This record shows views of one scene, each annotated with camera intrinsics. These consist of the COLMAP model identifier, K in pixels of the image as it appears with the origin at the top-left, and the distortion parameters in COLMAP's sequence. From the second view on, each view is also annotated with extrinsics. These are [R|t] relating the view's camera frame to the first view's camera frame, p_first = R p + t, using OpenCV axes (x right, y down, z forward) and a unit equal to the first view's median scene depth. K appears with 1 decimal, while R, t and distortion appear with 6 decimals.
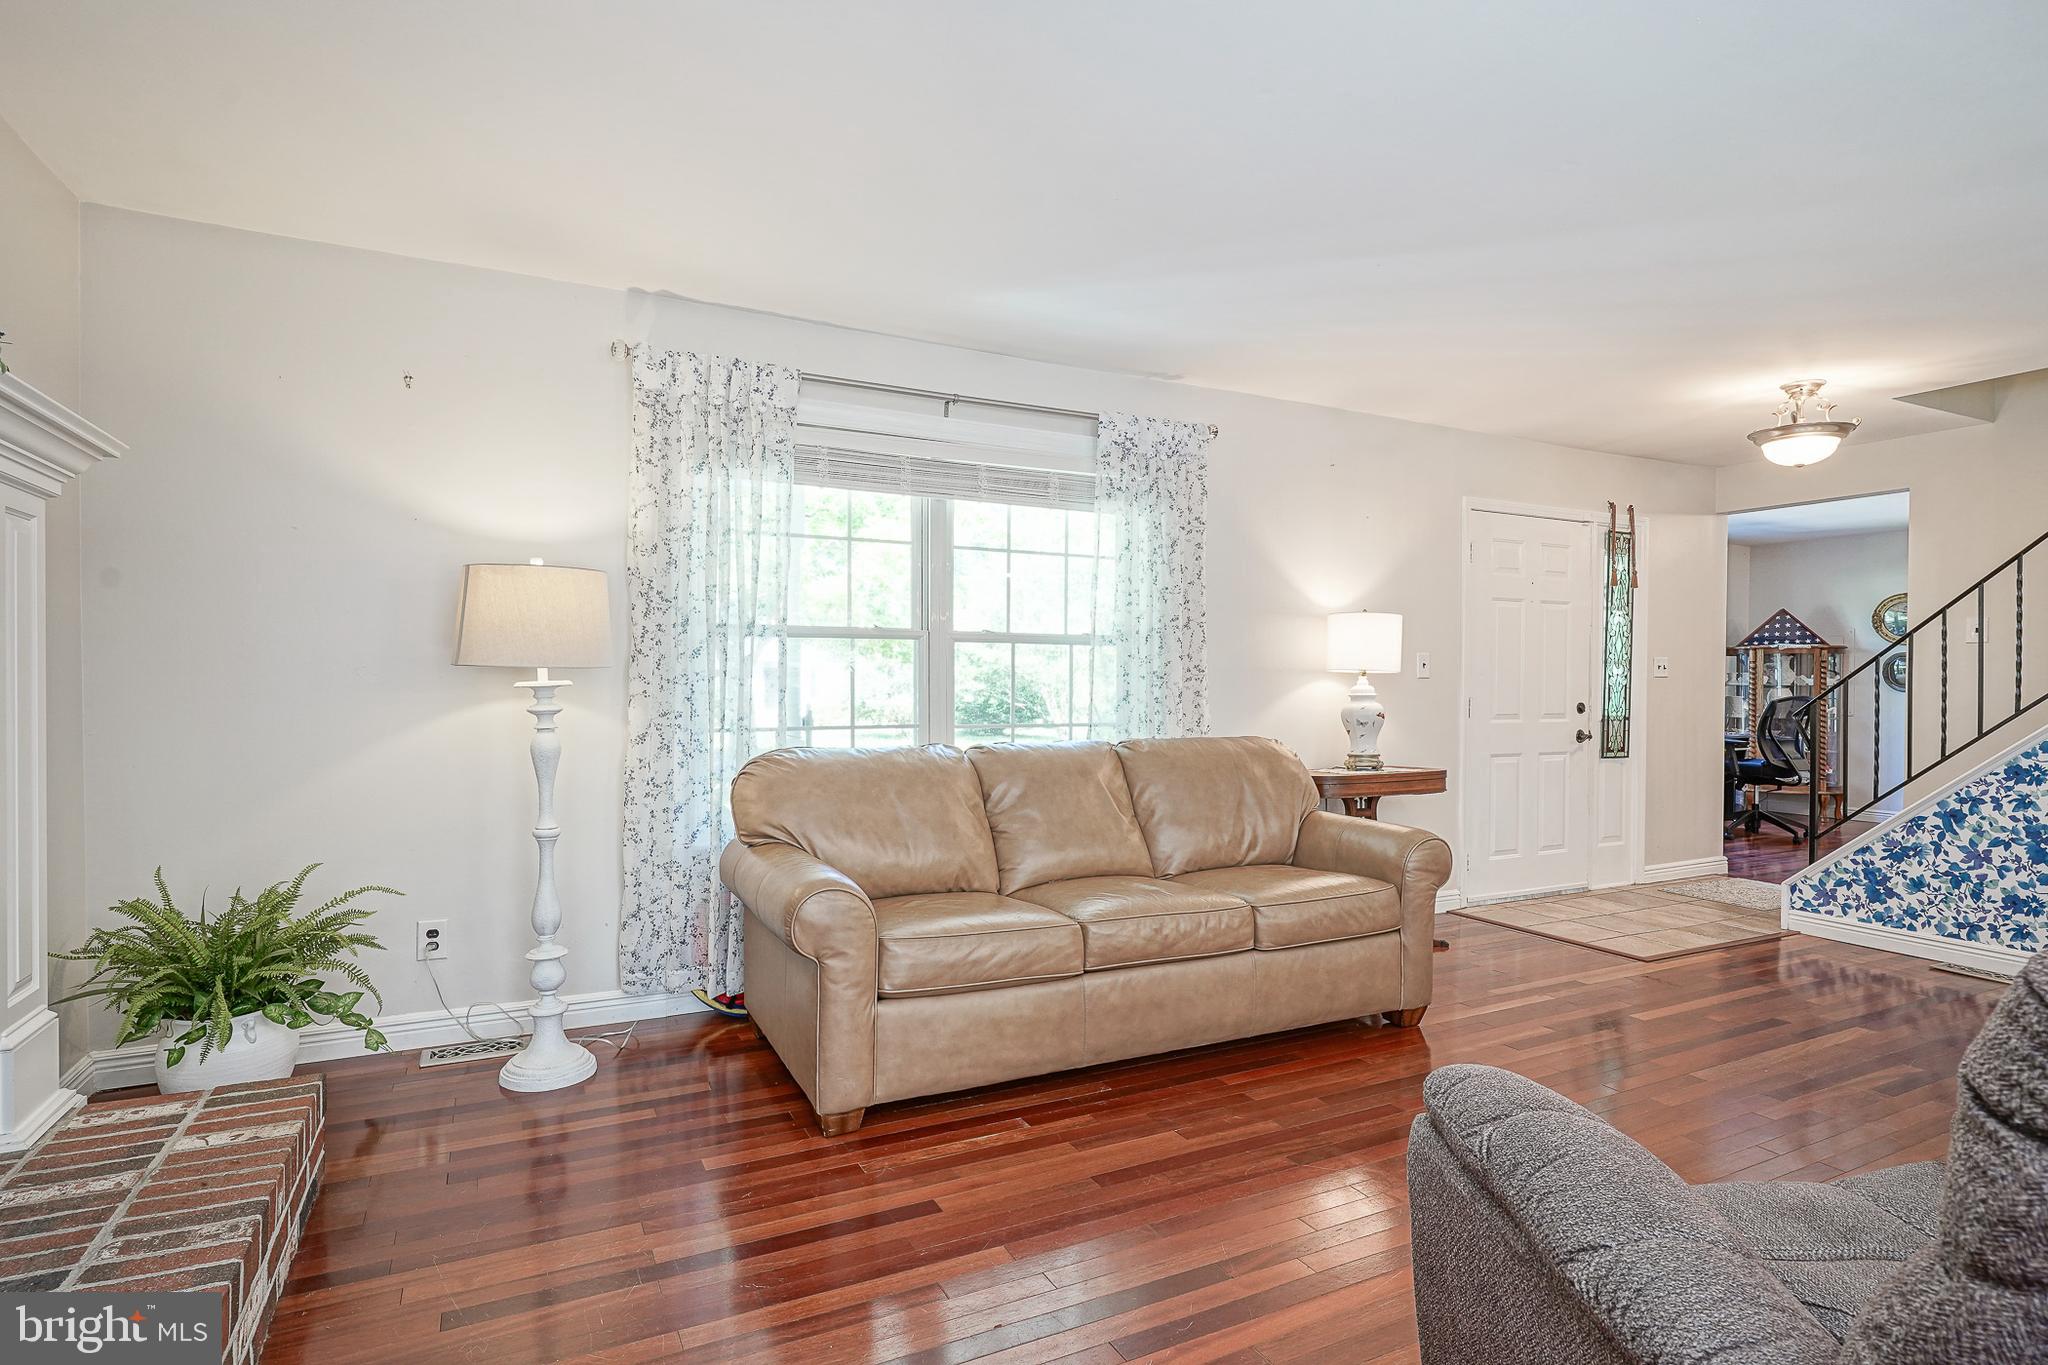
lens RADIAL K [[1021.0, 0, 1016.7], [0, 1021.0, 684.5], [0, 0, 1]] dist [-0.005901, 0.003184]
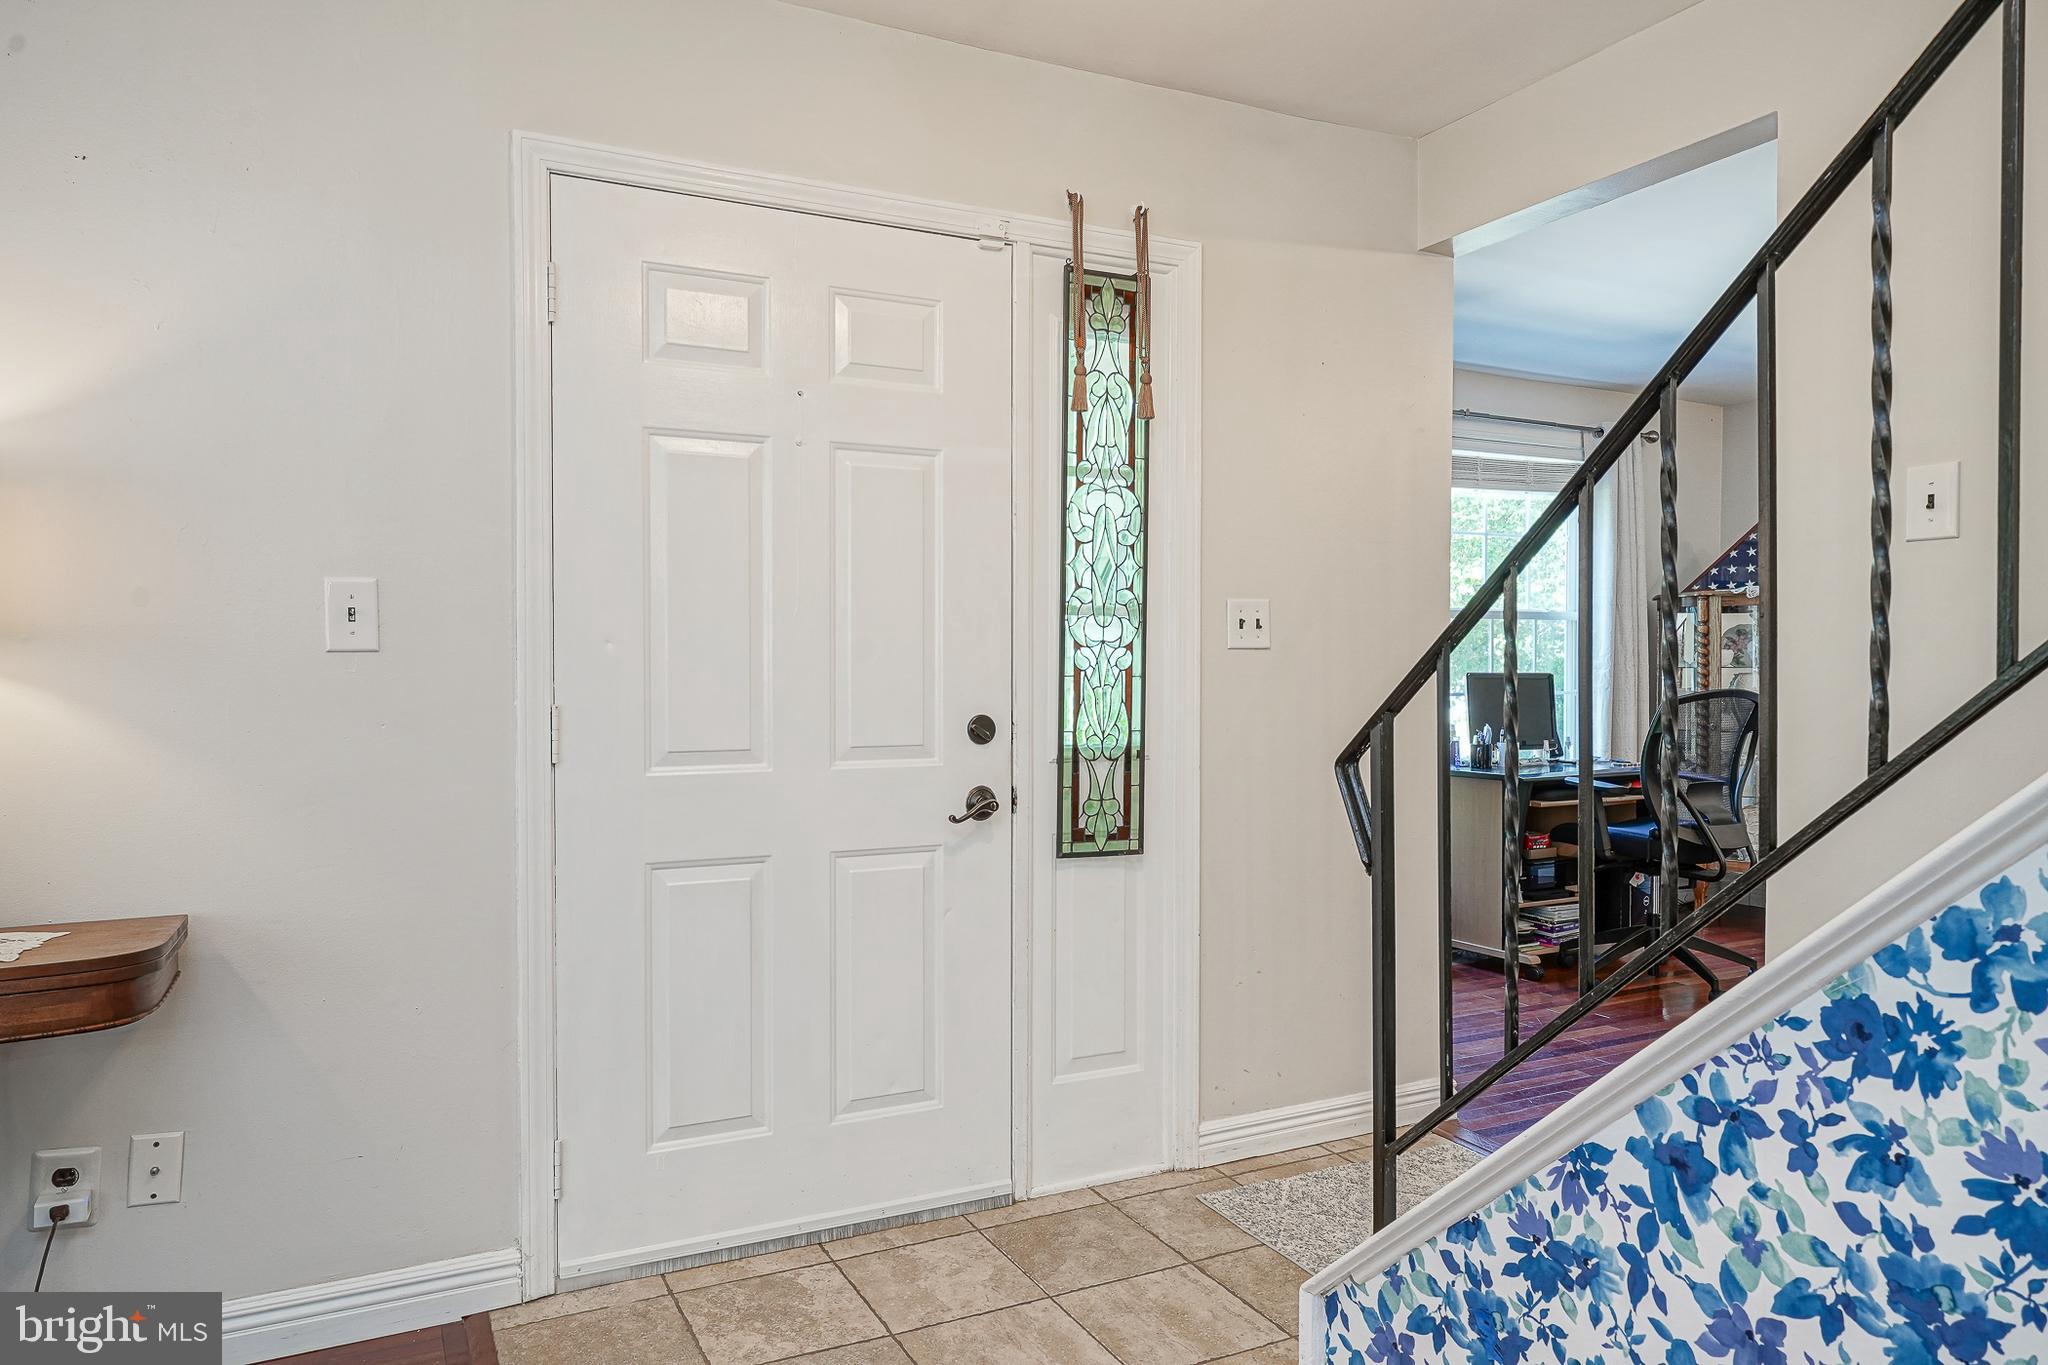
lens RADIAL K [[1352.2, 0, 1030.3], [0, 1352.2, 678.7], [0, 0, 1]] dist [0.001318, 0.001771]
pose [[0.999950, -0.001295, 0.009931, 0.733551], [0.001237, 0.999982, 0.005839, 0.001407], [-0.009939, -0.005826, 0.999934, 0.639291]]
